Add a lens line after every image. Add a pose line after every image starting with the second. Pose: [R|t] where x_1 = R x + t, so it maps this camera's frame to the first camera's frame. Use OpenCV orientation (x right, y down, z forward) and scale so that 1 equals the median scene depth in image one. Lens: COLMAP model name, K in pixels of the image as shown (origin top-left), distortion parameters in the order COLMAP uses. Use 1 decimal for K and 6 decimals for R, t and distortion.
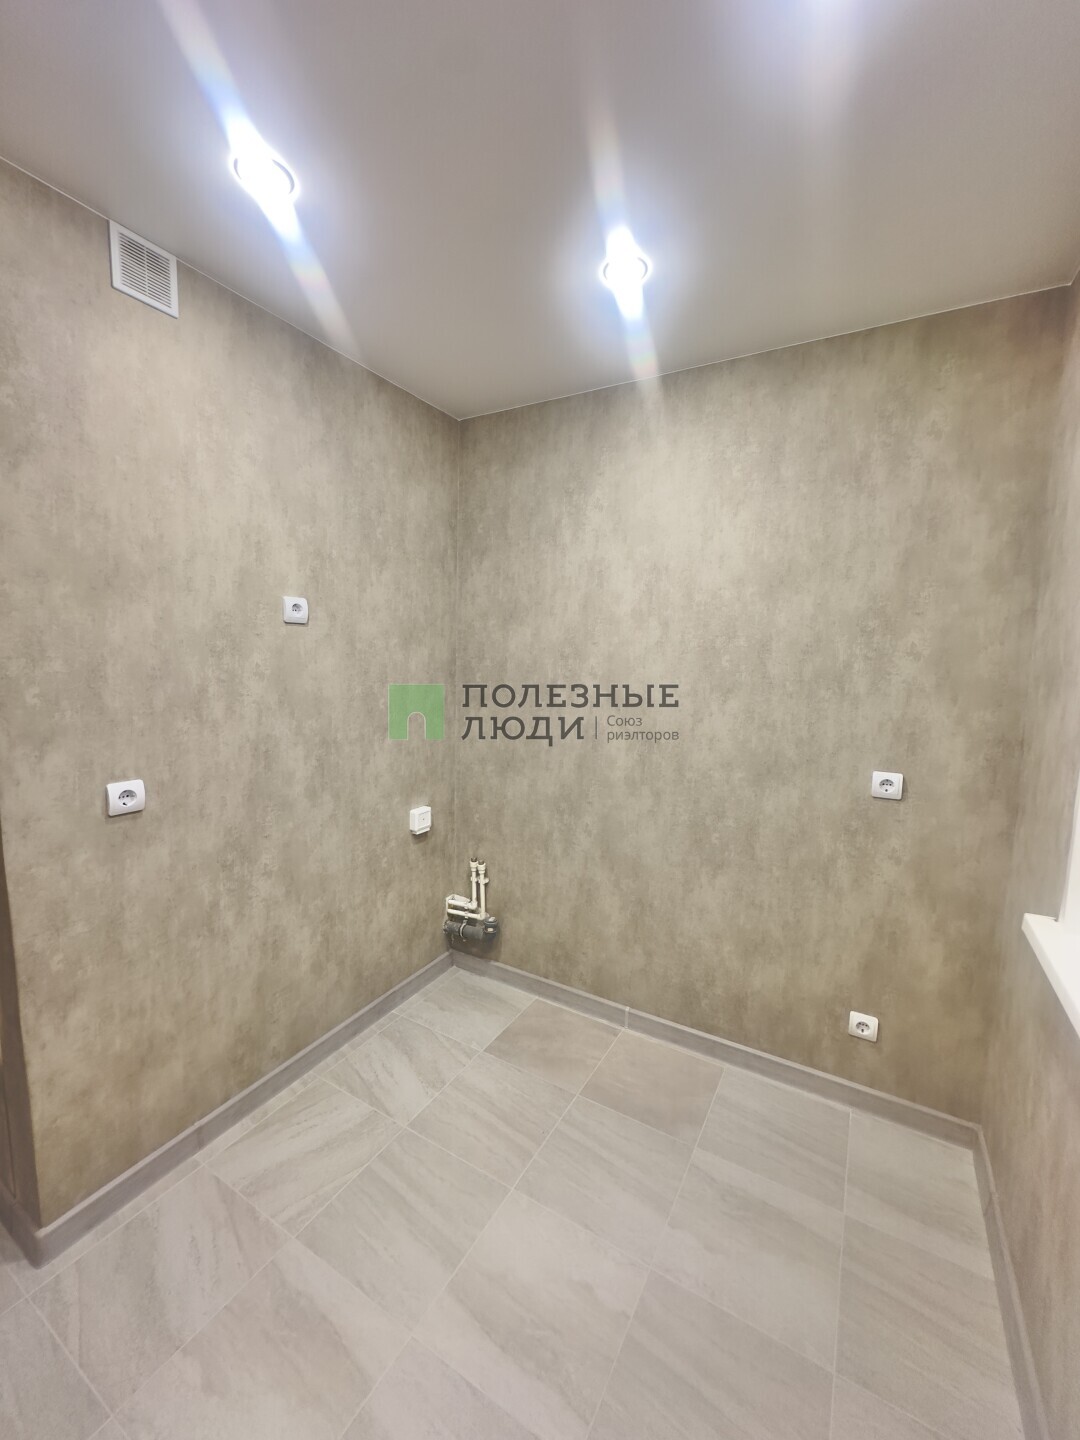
lens RADIAL K [[573.7, 0, 540.9], [0, 573.7, 718.7], [0, 0, 1]] dist [-0.002133, 0.000487]
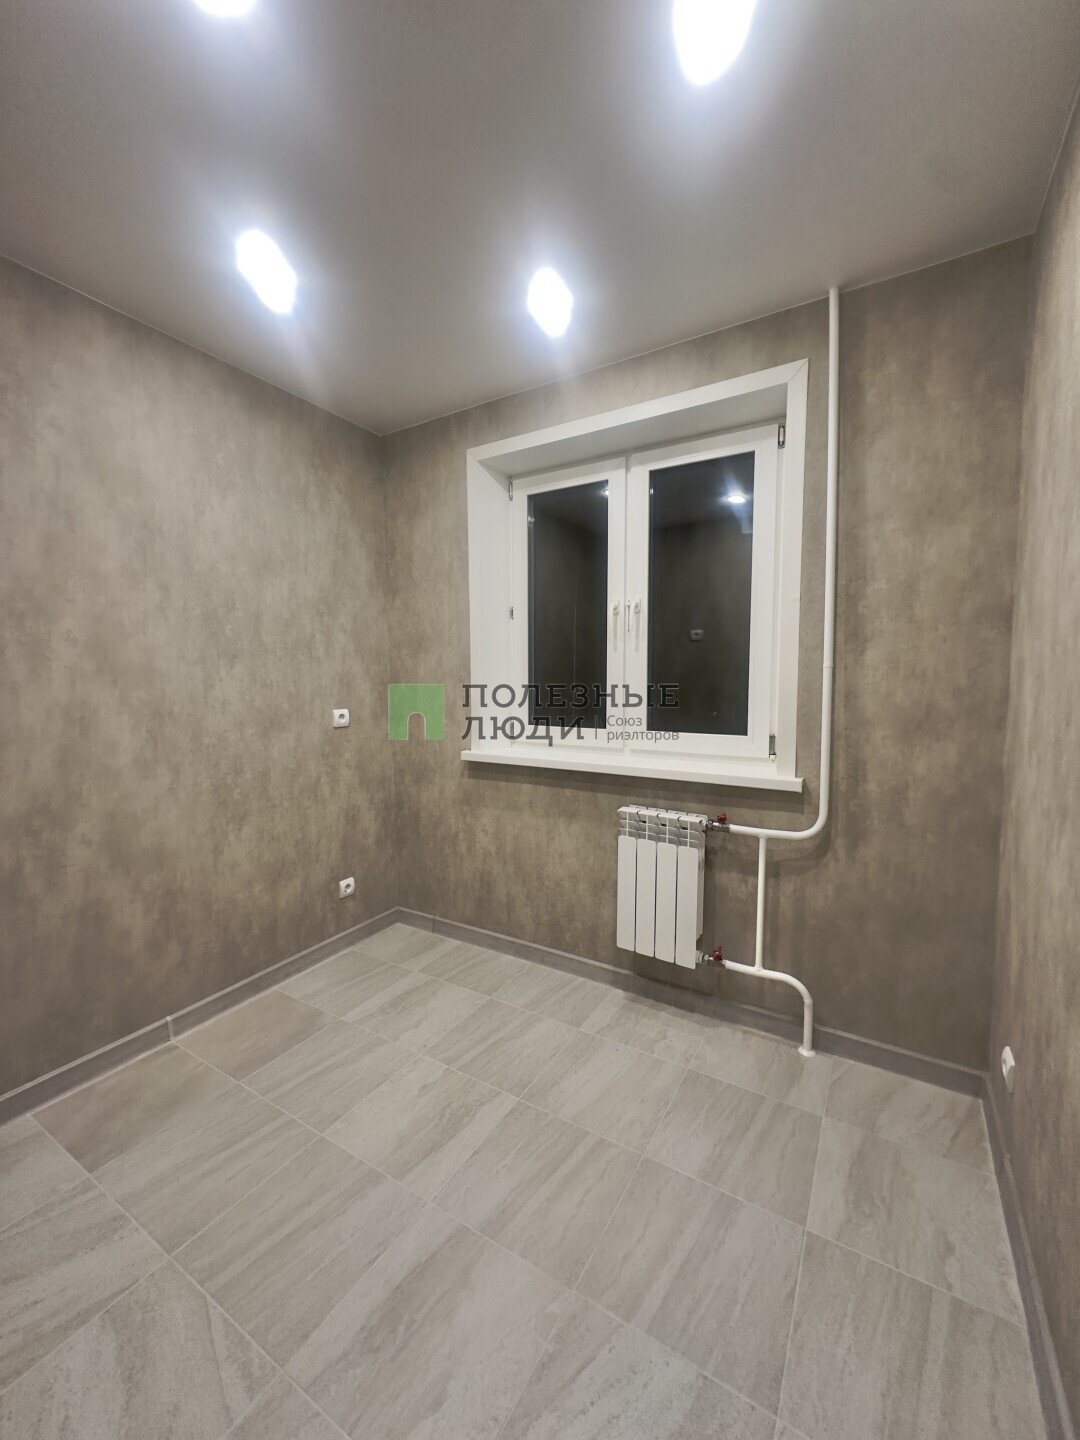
lens RADIAL K [[573.7, 0, 537.3], [0, 573.7, 719.4], [0, 0, 1]] dist [-0.002133, 0.000487]
pose [[0.020611, -0.095443, 0.995222, -0.804606], [0.121050, 0.988348, 0.092277, 0.040586], [-0.992432, 0.118569, 0.031924, 0.414489]]
